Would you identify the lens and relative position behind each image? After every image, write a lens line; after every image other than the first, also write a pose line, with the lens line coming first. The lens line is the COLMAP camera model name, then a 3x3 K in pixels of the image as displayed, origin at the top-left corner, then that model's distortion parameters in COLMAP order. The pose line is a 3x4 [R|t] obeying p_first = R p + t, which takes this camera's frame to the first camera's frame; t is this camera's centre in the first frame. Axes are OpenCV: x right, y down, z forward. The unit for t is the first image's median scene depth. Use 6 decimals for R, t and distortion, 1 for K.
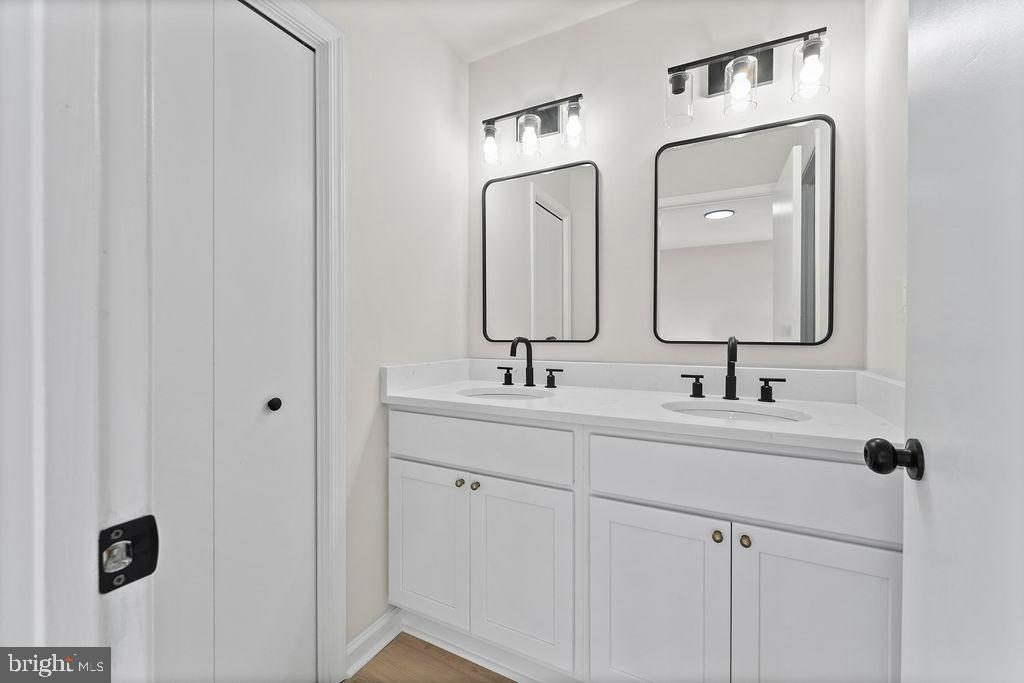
lens RADIAL K [[420.2, 0, 512.0], [0, 420.2, 341.5], [0, 0, 1]] dist [-0.000906, -0.000168]
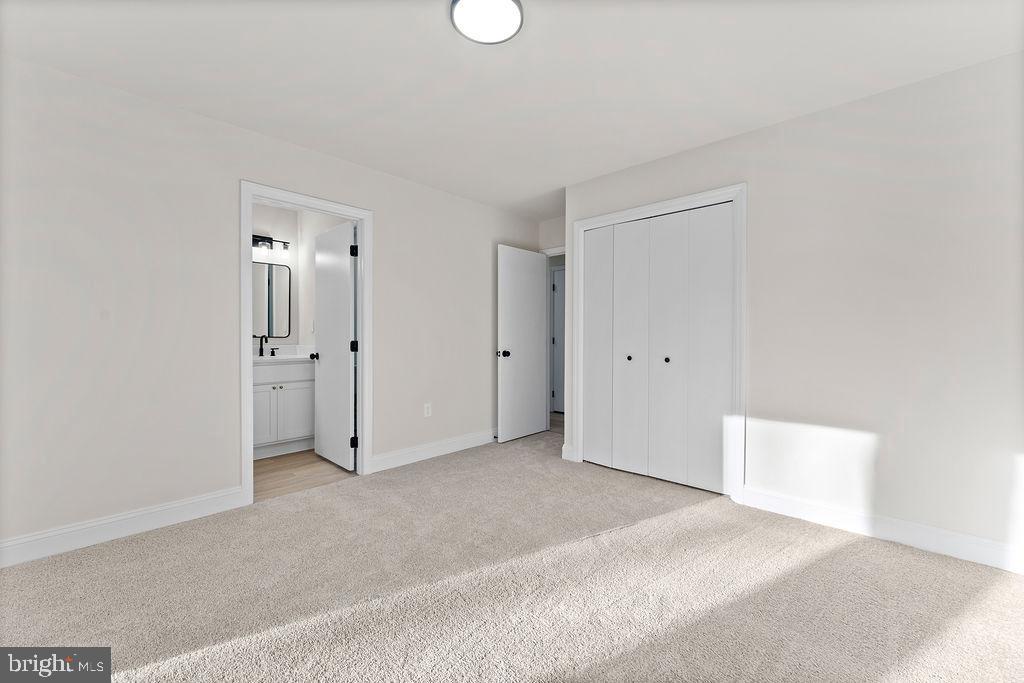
lens RADIAL K [[420.2, 0, 512.0], [0, 420.2, 341.5], [0, 0, 1]] dist [-0.000906, -0.000168]
pose [[0.287266, -0.015597, 0.957724, -2.133112], [-0.003937, 0.999840, 0.017464, -0.026729], [-0.957843, -0.008787, 0.287158, -1.816219]]
